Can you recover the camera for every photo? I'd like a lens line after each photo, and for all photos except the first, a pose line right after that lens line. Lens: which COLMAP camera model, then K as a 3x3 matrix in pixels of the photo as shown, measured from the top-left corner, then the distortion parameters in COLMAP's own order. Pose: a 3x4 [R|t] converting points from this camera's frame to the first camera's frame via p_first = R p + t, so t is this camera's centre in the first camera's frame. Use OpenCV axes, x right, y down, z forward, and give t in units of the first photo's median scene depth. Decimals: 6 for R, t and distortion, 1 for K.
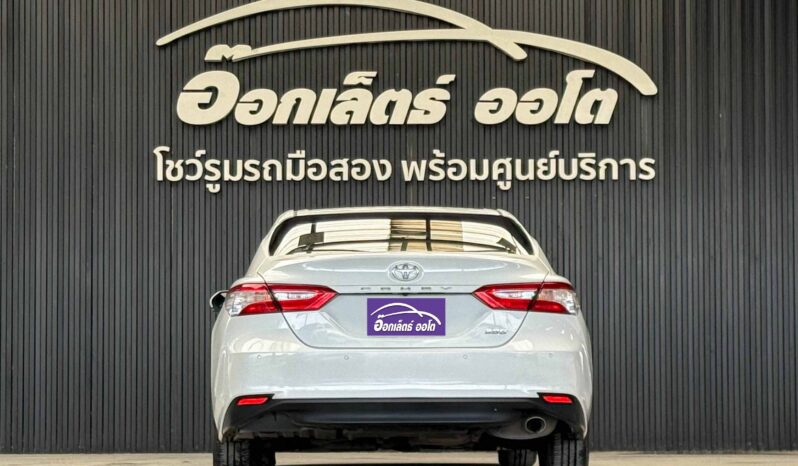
lens RADIAL K [[2742.9, 0, 399.0], [0, 2742.9, 233.0], [0, 0, 1]] dist [0.013694, -0.462339]
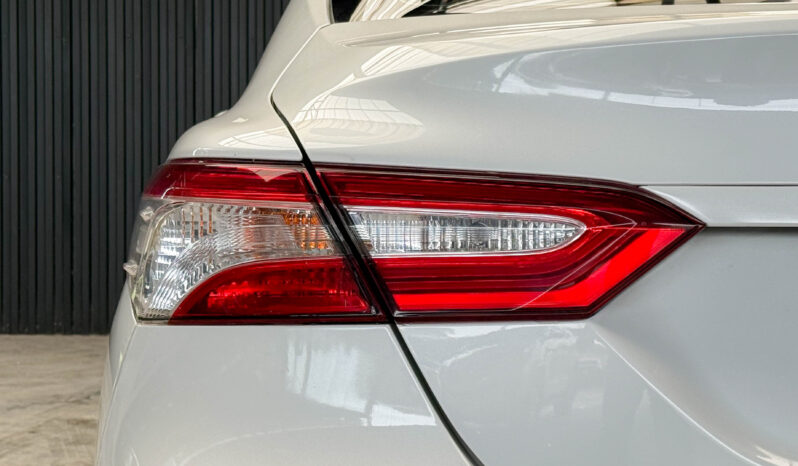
lens RADIAL K [[2742.9, 0, 399.0], [0, 2742.9, 233.0], [0, 0, 1]] dist [0.013694, -0.462339]
pose [[0.999552, 0.004841, -0.029547, -0.016404], [-0.002400, 0.996622, 0.082090, 0.003306], [0.029845, -0.081982, 0.996187, 0.362908]]
